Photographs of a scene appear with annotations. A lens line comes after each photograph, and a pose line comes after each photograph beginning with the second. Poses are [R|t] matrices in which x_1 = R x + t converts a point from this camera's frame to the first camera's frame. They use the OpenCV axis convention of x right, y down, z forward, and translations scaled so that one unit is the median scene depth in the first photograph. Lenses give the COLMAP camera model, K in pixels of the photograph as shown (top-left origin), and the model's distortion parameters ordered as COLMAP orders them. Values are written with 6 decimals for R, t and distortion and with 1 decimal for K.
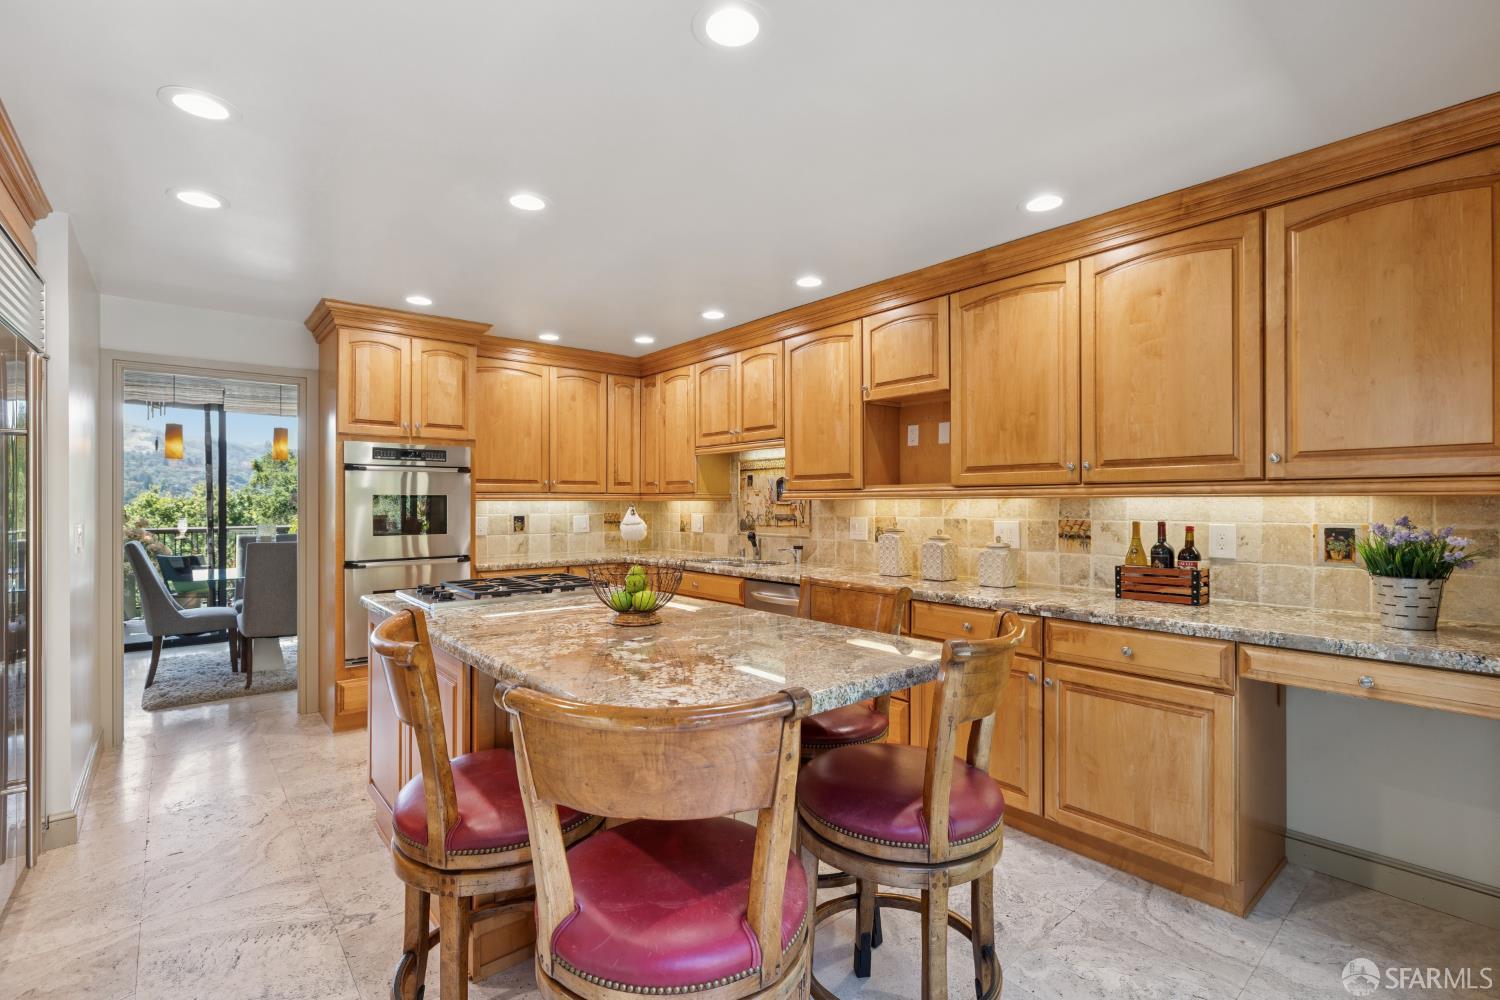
lens RADIAL K [[681.7, 0, 750.0], [0, 681.7, 500.0], [0, 0, 1]] dist [0.000524, 0.000140]
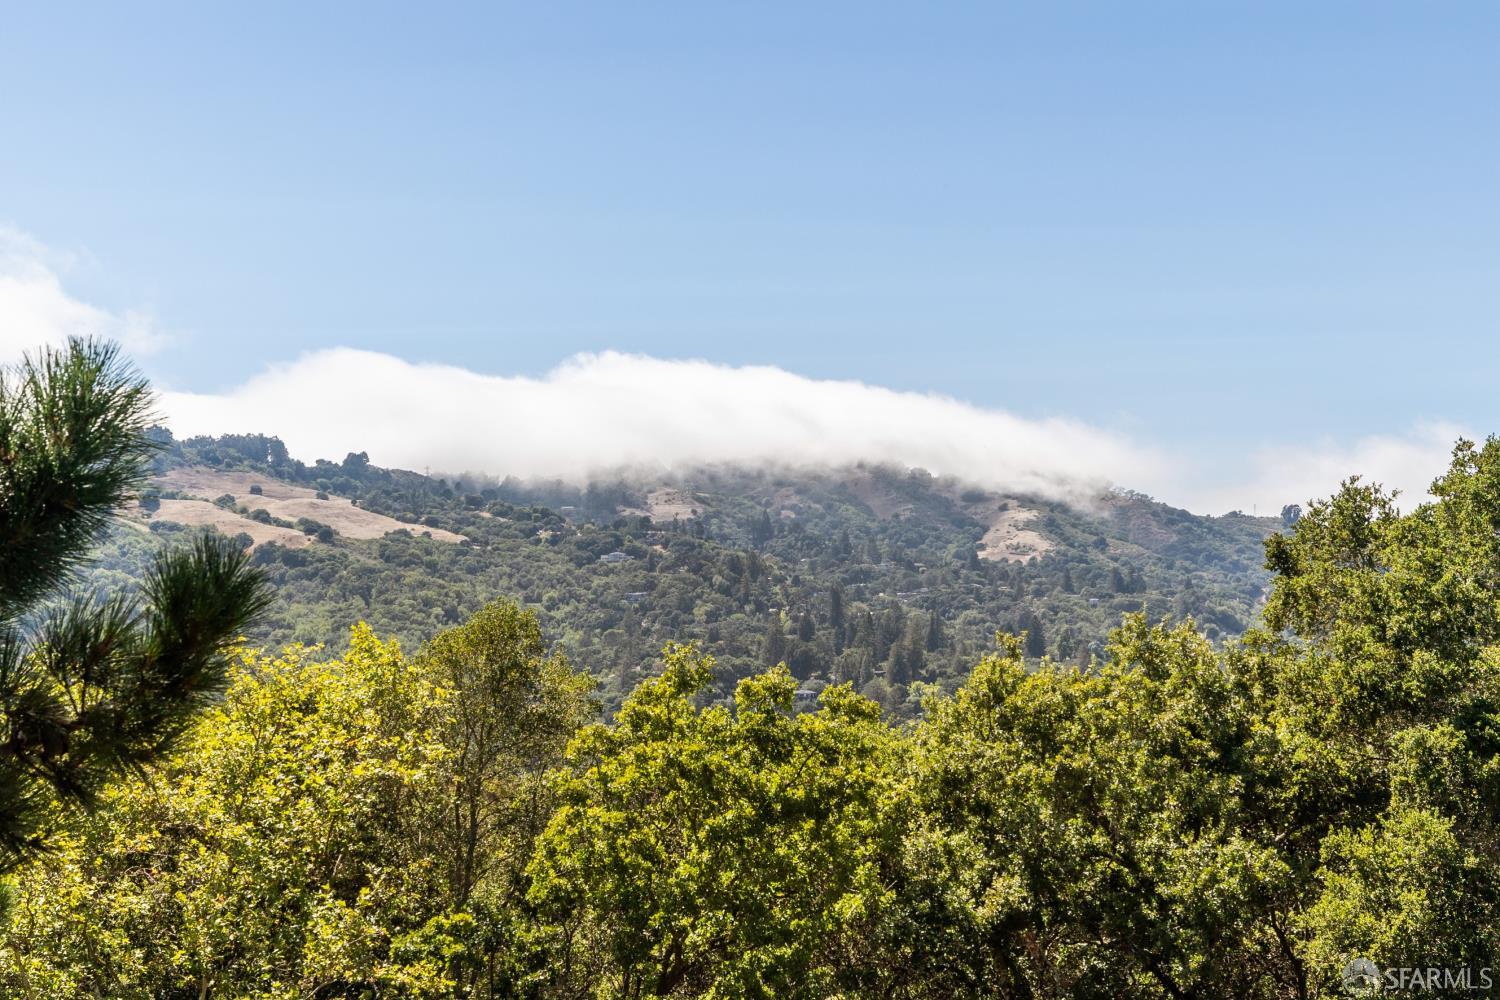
lens RADIAL K [[2322.7, 0, 750.0], [0, 2322.7, 500.0], [0, 0, 1]] dist [0.024988, 0.017181]
pose [[0.662655, -0.075589, -0.745100, -0.355447], [0.021615, 0.996409, -0.081861, 0.004139], [0.748612, 0.038140, 0.661910, 0.466189]]
